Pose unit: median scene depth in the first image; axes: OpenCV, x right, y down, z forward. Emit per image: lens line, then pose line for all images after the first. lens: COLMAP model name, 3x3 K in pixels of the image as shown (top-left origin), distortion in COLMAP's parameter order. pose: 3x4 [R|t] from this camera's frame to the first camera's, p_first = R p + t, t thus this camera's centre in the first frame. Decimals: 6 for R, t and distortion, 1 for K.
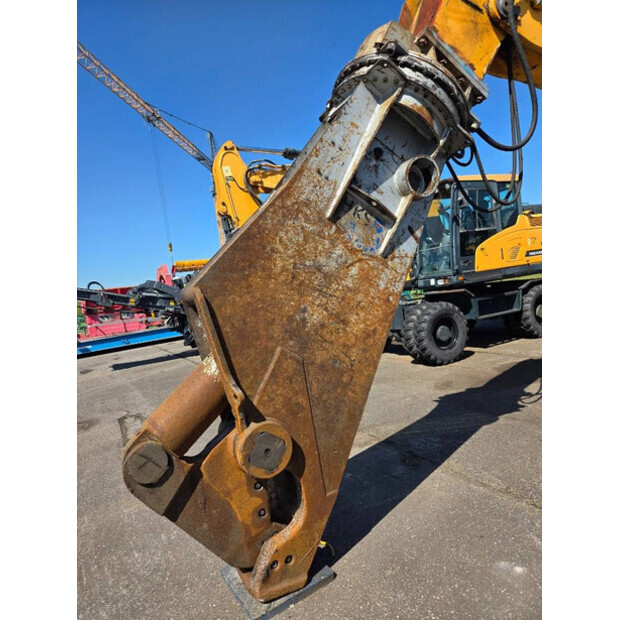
lens RADIAL K [[414.3, 0, 311.1], [0, 414.3, 306.5], [0, 0, 1]] dist [0.052354, -0.041887]
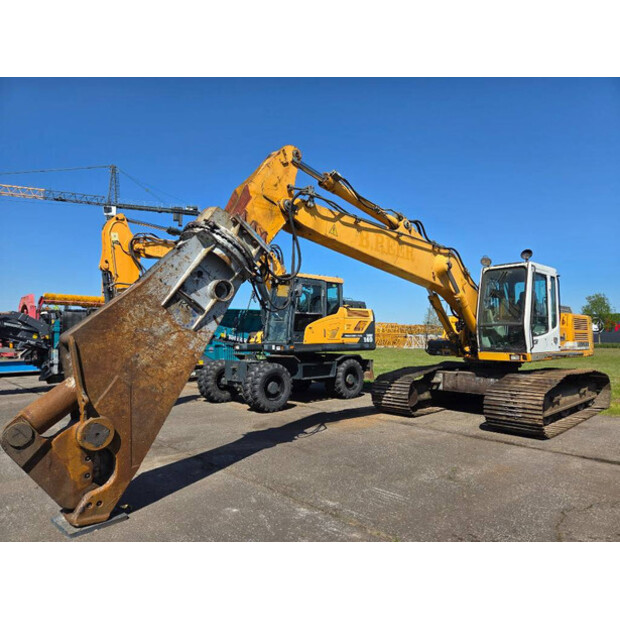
lens RADIAL K [[414.3, 0, 319.4], [0, 414.3, 307.1], [0, 0, 1]] dist [0.052354, -0.041887]
pose [[0.952089, 0.150104, 0.266449, 0.195980], [-0.112905, 0.982233, -0.149901, -0.014610], [-0.284216, 0.112636, 0.952121, -0.844042]]
